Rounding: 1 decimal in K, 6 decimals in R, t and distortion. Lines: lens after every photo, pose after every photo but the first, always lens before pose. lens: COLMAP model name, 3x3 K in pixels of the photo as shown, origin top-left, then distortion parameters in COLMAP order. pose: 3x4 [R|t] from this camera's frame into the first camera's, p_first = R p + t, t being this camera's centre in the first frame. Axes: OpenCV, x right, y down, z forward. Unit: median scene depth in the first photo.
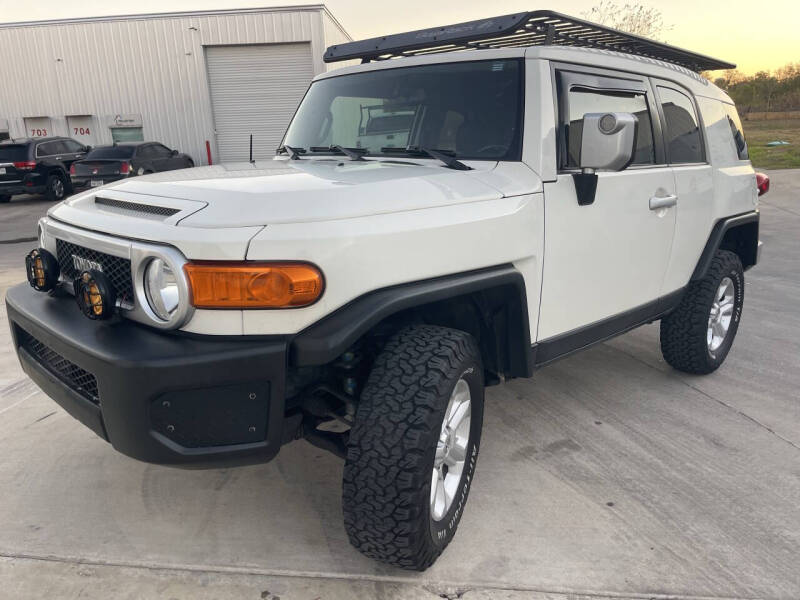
lens RADIAL K [[615.2, 0, 404.5], [0, 615.2, 304.5], [0, 0, 1]] dist [0.081833, -0.130963]
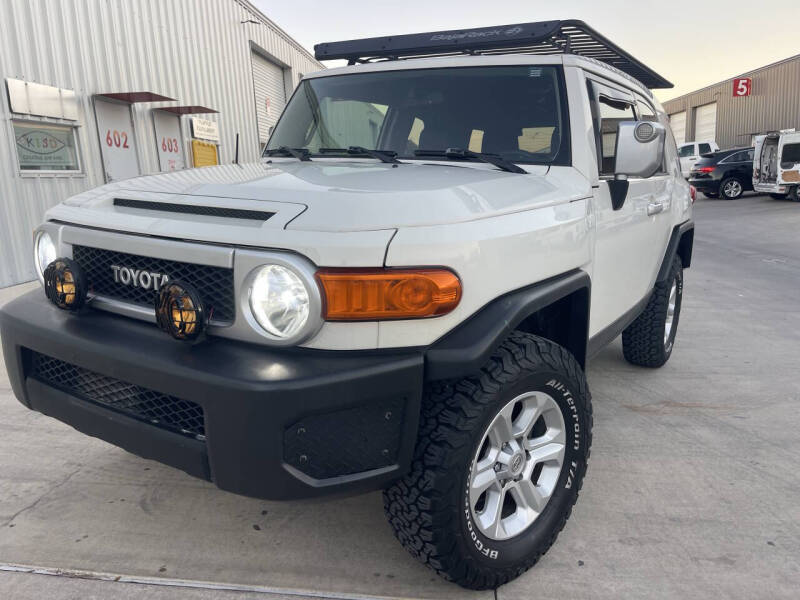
lens RADIAL K [[615.2, 0, 404.5], [0, 615.2, 304.5], [0, 0, 1]] dist [0.081833, -0.130963]
pose [[0.972517, -0.031748, 0.230658, -0.315179], [0.035820, 0.999267, -0.013486, -0.001109], [-0.230061, 0.021378, 0.972941, 0.079560]]
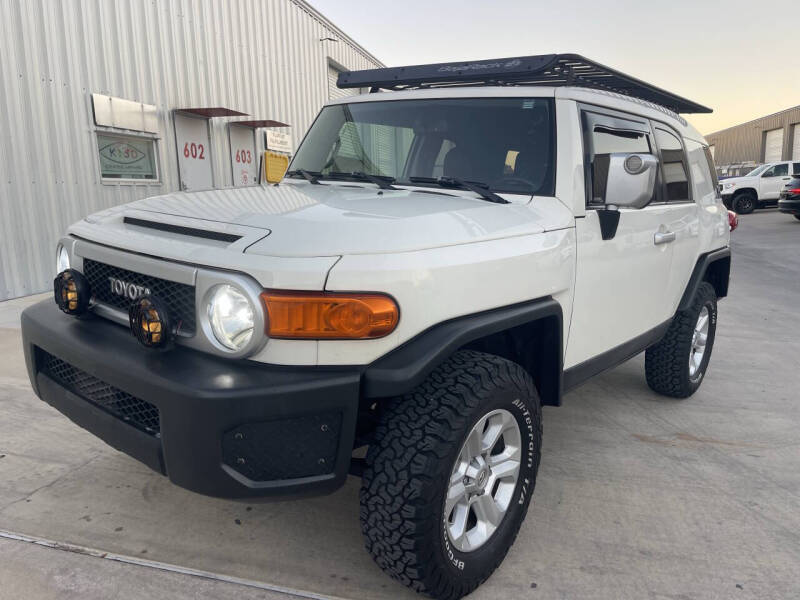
lens RADIAL K [[615.2, 0, 404.5], [0, 615.2, 304.5], [0, 0, 1]] dist [0.081833, -0.130963]
pose [[0.994174, 0.018997, 0.106096, -0.167112], [-0.015895, 0.999423, -0.030003, -0.015069], [-0.106605, 0.028142, 0.993903, -0.000938]]
